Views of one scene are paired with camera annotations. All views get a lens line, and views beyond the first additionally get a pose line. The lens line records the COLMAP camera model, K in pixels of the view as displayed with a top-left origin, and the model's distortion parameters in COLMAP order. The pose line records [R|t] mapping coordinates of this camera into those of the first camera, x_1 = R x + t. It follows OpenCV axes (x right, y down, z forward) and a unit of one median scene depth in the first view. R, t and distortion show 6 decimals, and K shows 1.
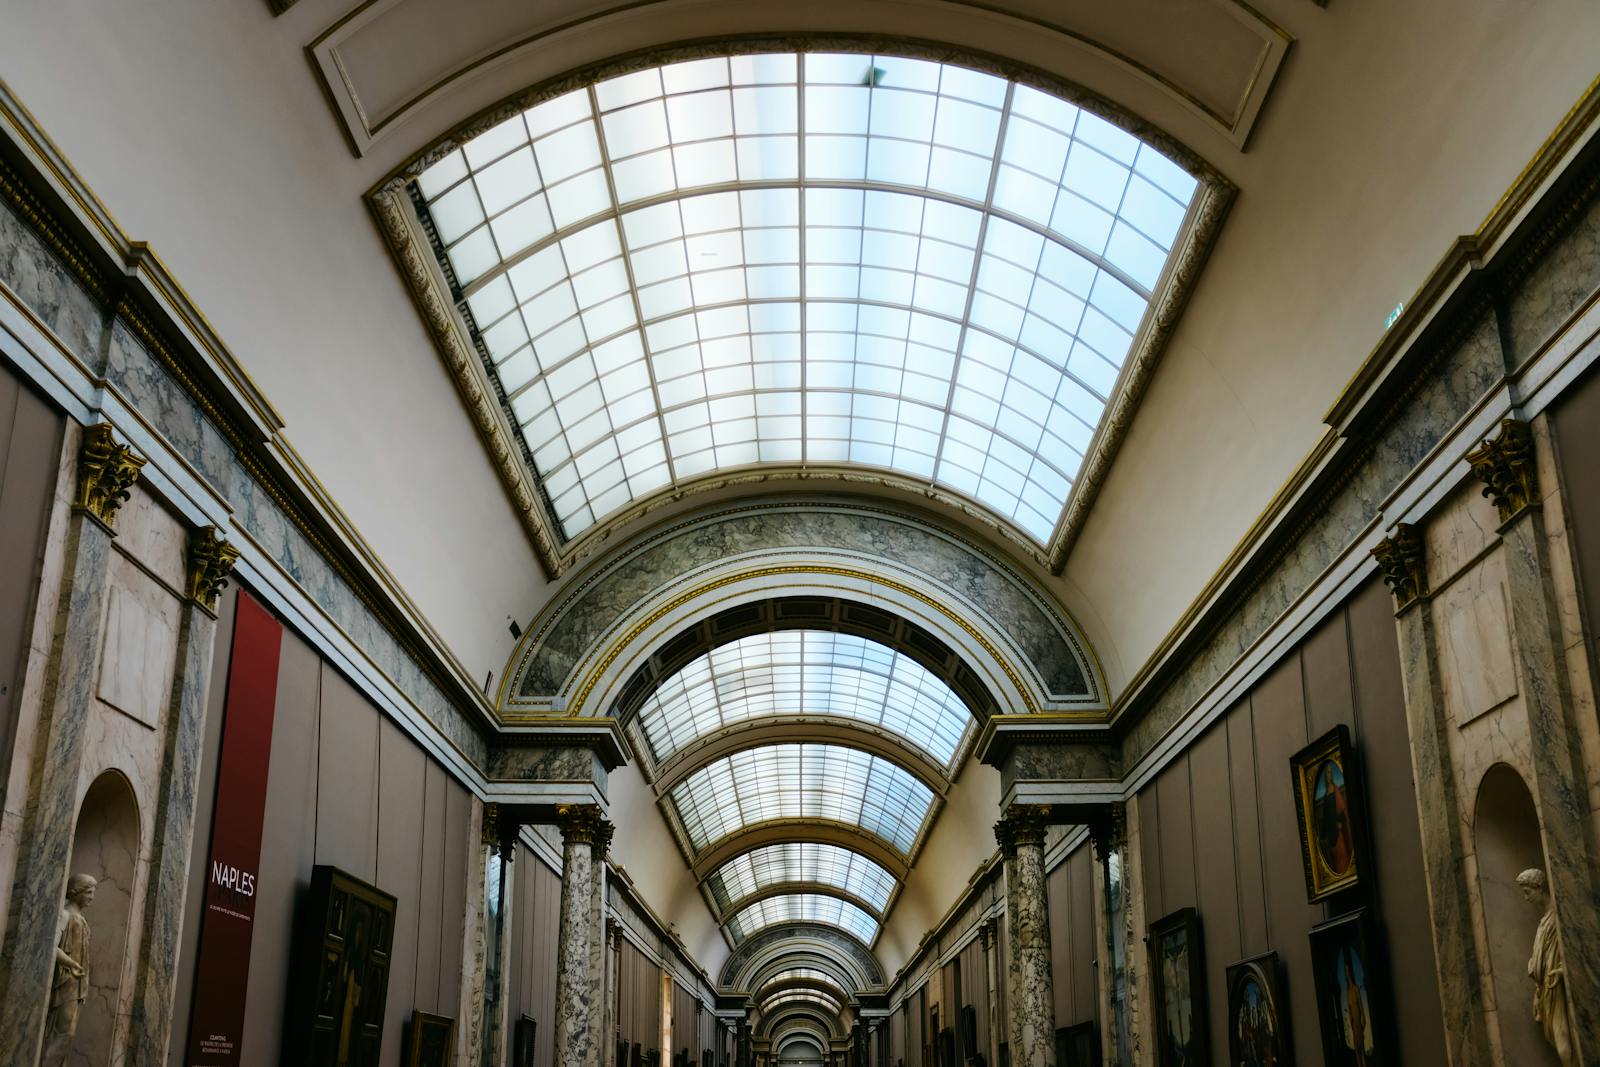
lens RADIAL K [[1637.2, 0, 800.0], [0, 1637.2, 533.5], [0, 0, 1]] dist [-0.154376, 0.205972]
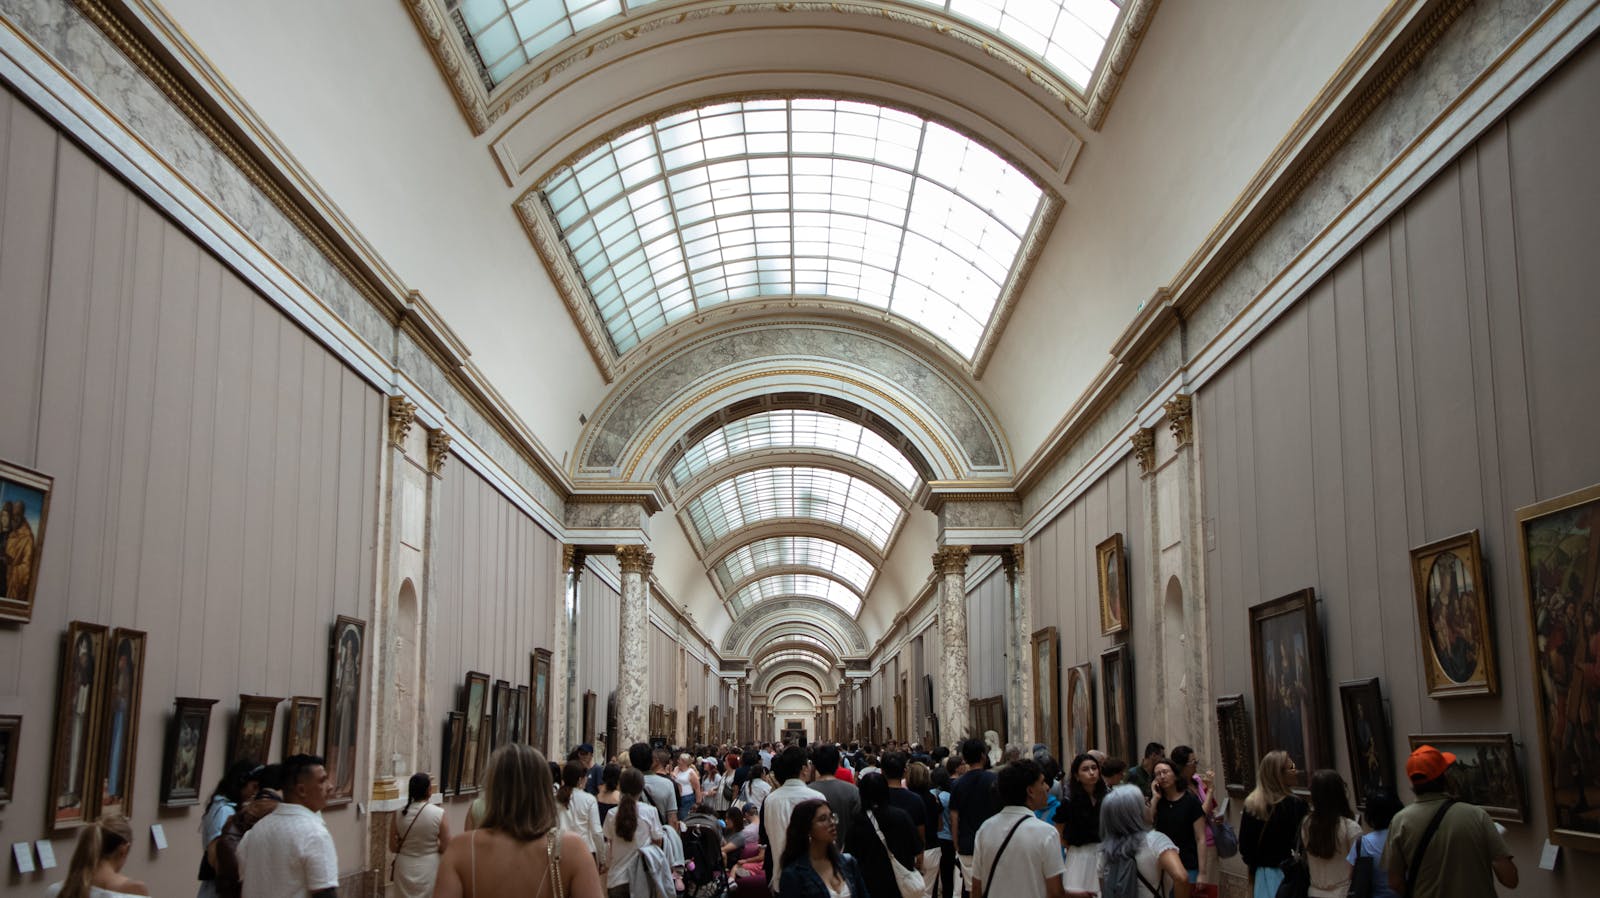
lens RADIAL K [[1820.2, 0, 800.0], [0, 1820.2, 449.0], [0, 0, 1]] dist [-0.254817, -0.006841]
pose [[0.999998, -0.000847, 0.001892, 0.005195], [0.000502, 0.984468, 0.175564, -0.184800], [-0.002011, -0.175563, 0.984466, -0.509813]]
